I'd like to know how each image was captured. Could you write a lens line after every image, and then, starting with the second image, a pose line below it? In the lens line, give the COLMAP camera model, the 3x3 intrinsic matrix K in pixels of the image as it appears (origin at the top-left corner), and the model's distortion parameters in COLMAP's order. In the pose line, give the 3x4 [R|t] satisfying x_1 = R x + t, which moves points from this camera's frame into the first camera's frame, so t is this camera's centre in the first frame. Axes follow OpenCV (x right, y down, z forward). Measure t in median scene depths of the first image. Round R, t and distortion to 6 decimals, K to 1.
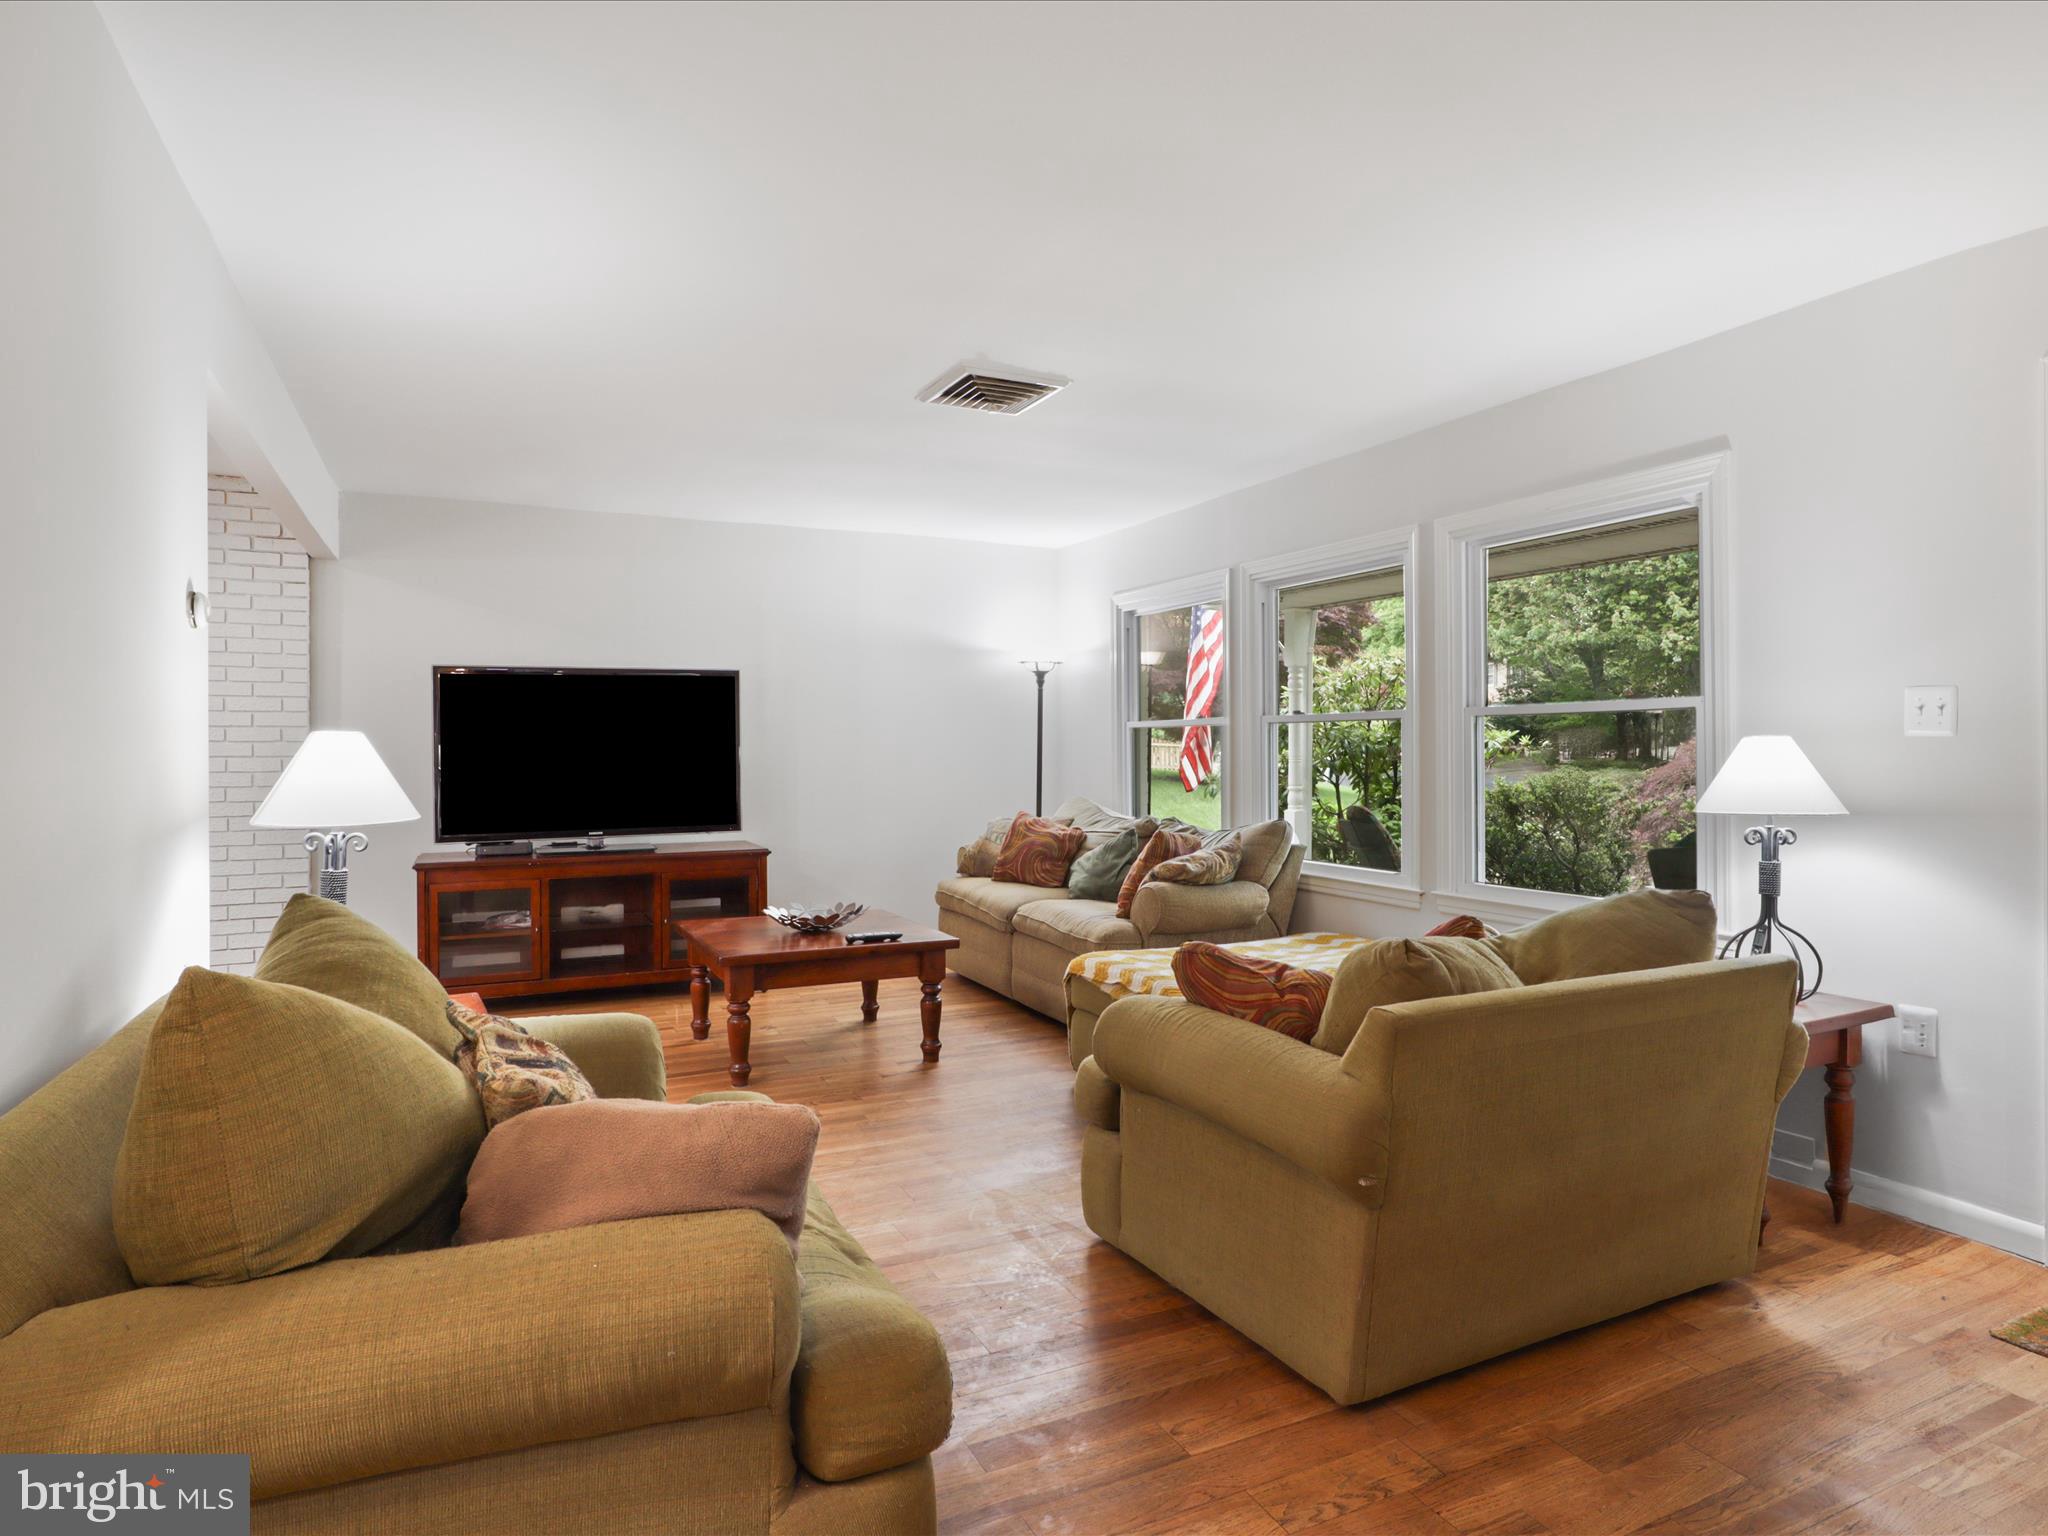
lens RADIAL K [[1161.0, 0, 1042.4], [0, 1161.0, 759.5], [0, 0, 1]] dist [-0.005146, 0.000020]
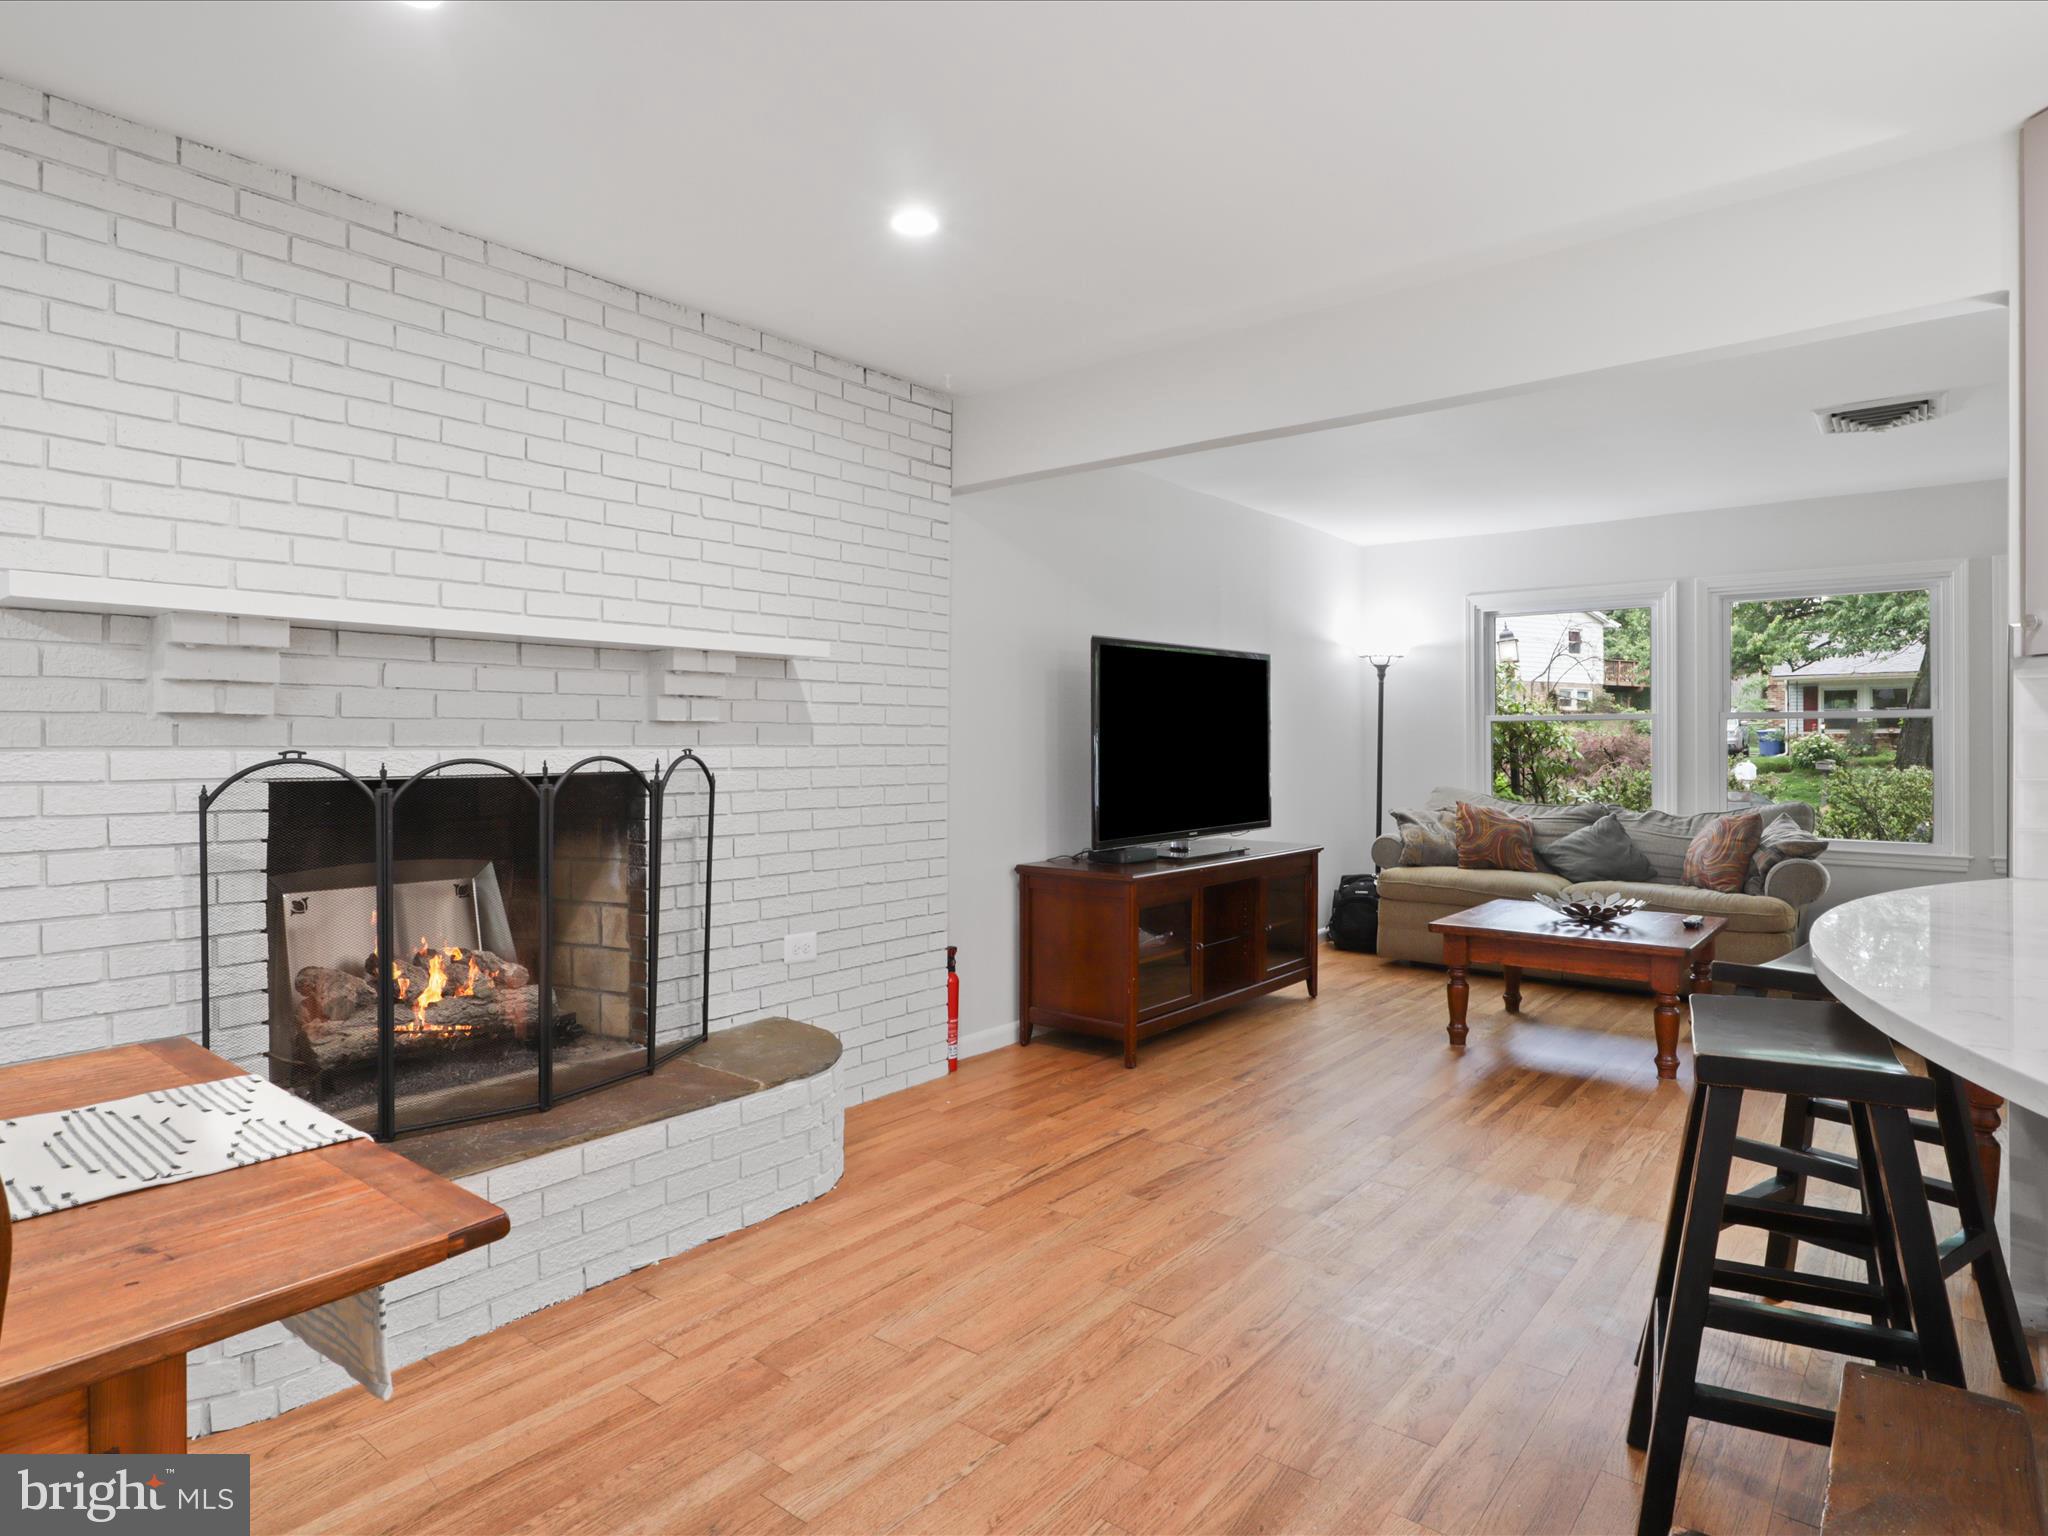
lens RADIAL K [[1161.0, 0, 1042.4], [0, 1161.0, 759.5], [0, 0, 1]] dist [-0.005146, 0.000020]
pose [[0.902406, -0.002459, 0.430880, -0.925990], [0.000797, 0.999992, 0.004036, 0.003609], [-0.430886, -0.003298, 0.902400, 0.267715]]
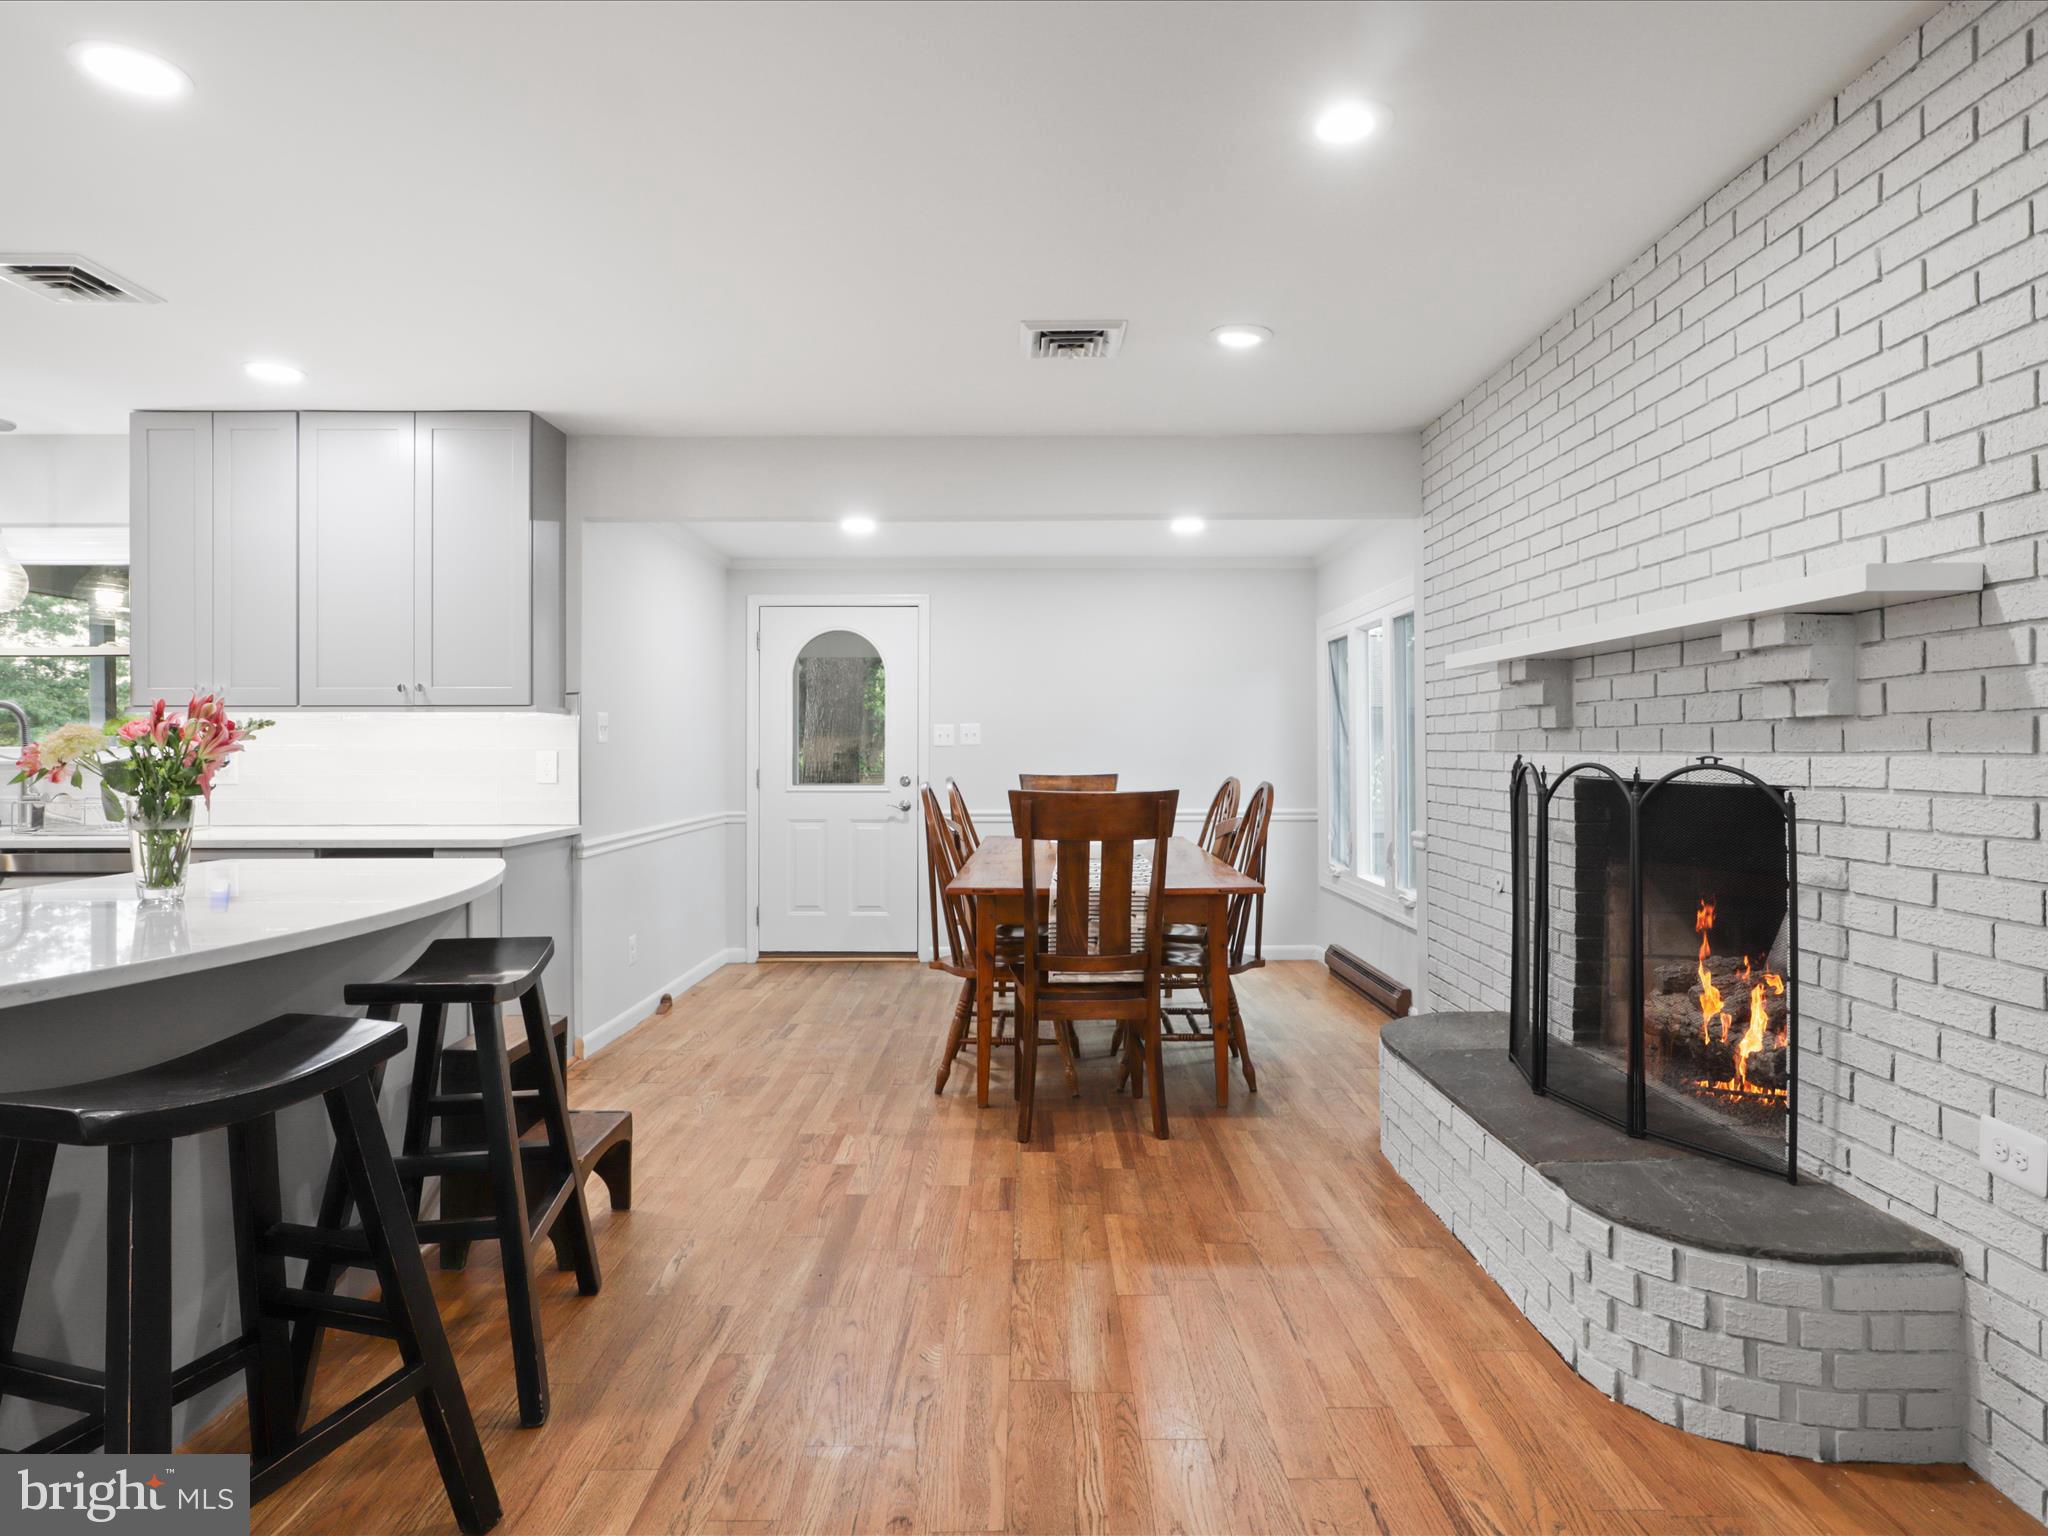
lens RADIAL K [[1142.9, 0, 1027.6], [0, 1142.9, 742.7], [0, 0, 1]] dist [-0.003674, 0.000114]
pose [[-0.435157, -0.004319, -0.900344, -0.319412], [-0.010504, 0.999945, 0.000280, -0.002125], [0.900293, 0.009579, -0.435179, 0.835752]]
